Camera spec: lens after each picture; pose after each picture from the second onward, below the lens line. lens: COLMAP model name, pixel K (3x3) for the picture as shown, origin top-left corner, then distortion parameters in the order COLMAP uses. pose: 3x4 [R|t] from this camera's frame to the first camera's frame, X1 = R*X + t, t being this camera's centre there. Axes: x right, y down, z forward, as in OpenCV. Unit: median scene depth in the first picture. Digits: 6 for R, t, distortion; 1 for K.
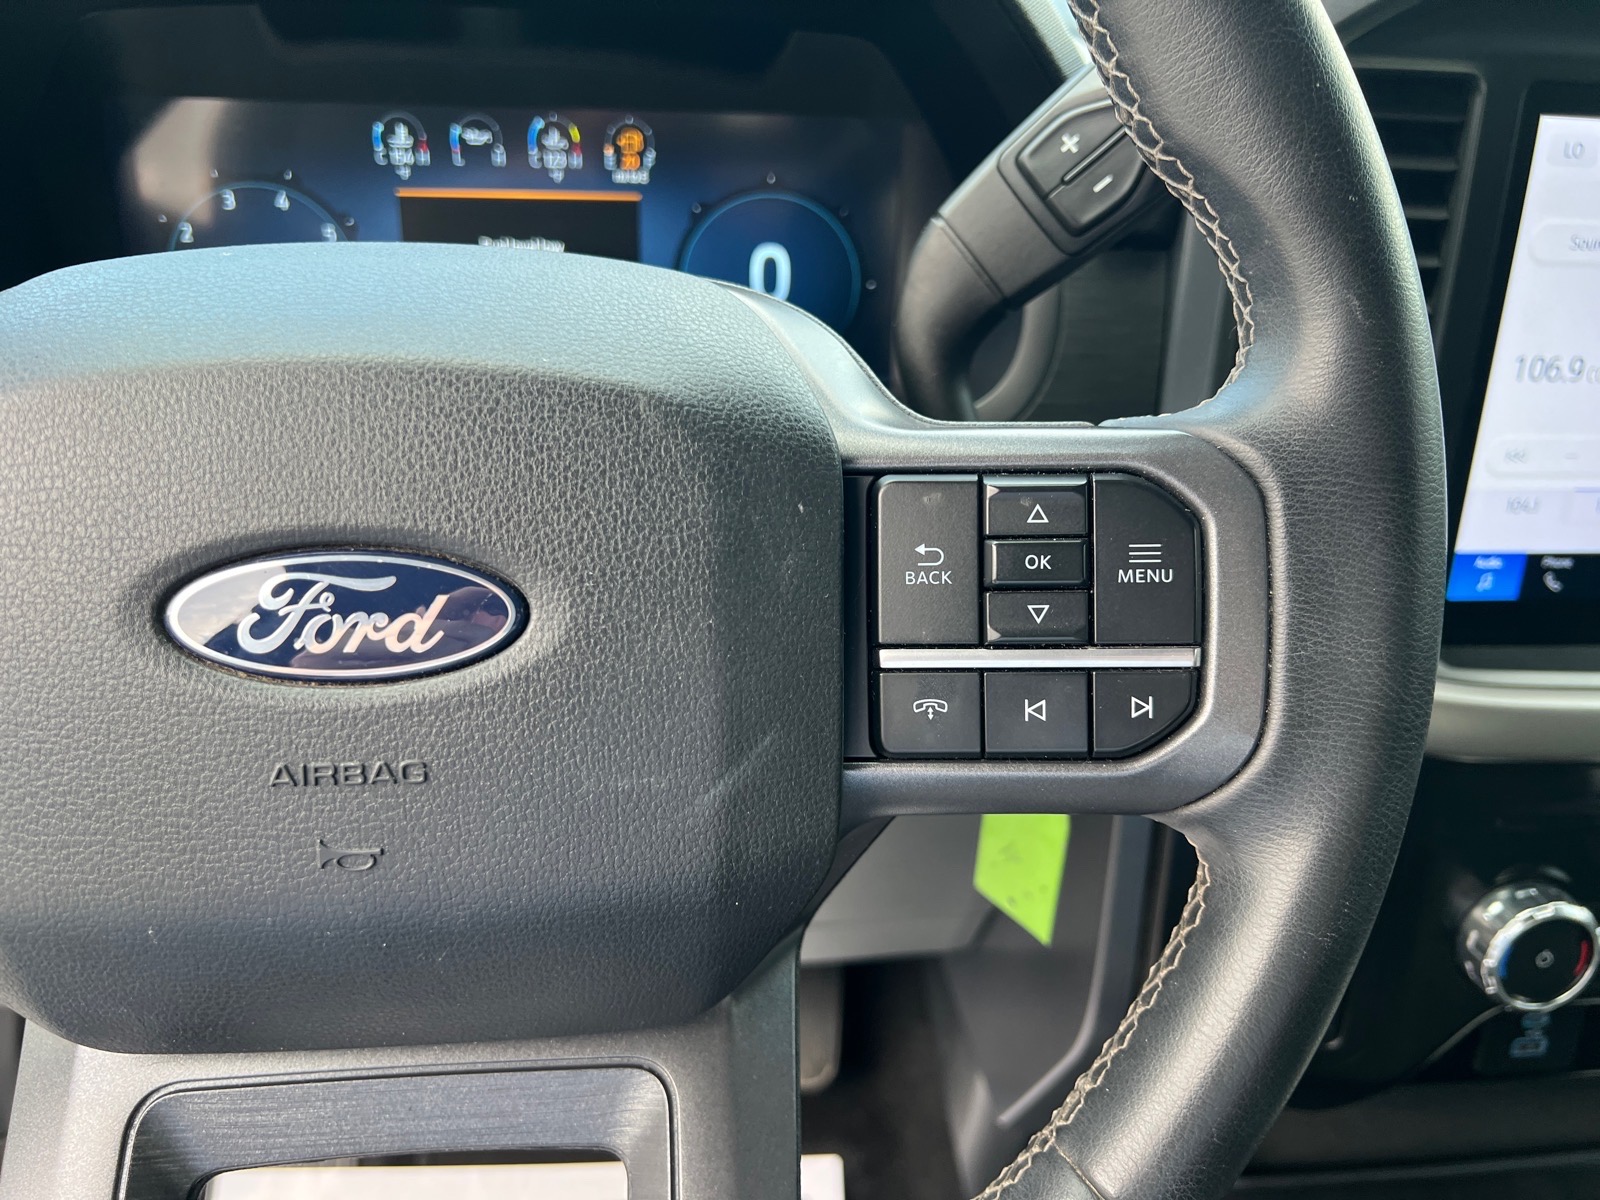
lens RADIAL K [[1173.2, 0, 800.0], [0, 1173.2, 600.0], [0, 0, 1]] dist [0.083011, -0.139947]
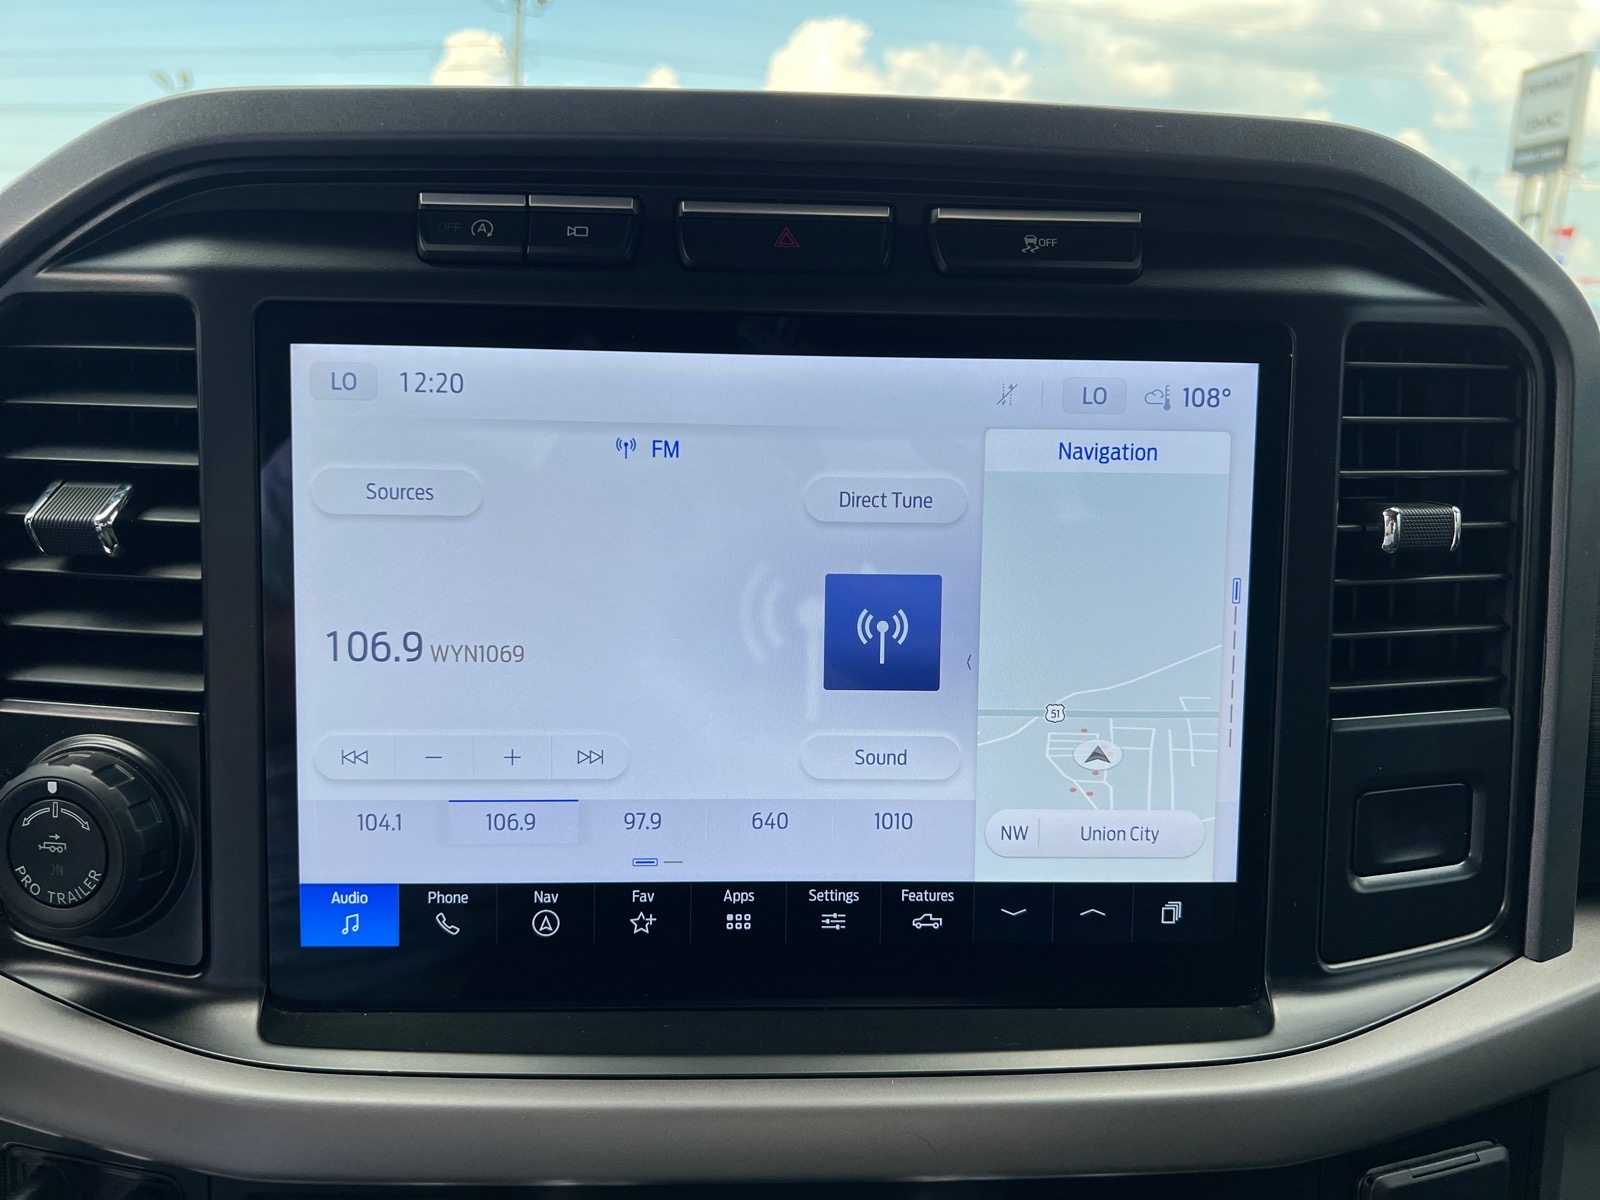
lens RADIAL K [[1173.2, 0, 800.0], [0, 1173.2, 600.0], [0, 0, 1]] dist [0.083011, -0.139947]
pose [[0.999027, -0.011127, -0.042677, 0.903618], [-0.000949, 0.962000, -0.273047, -0.007457], [0.044094, 0.272821, 0.961054, 0.226064]]
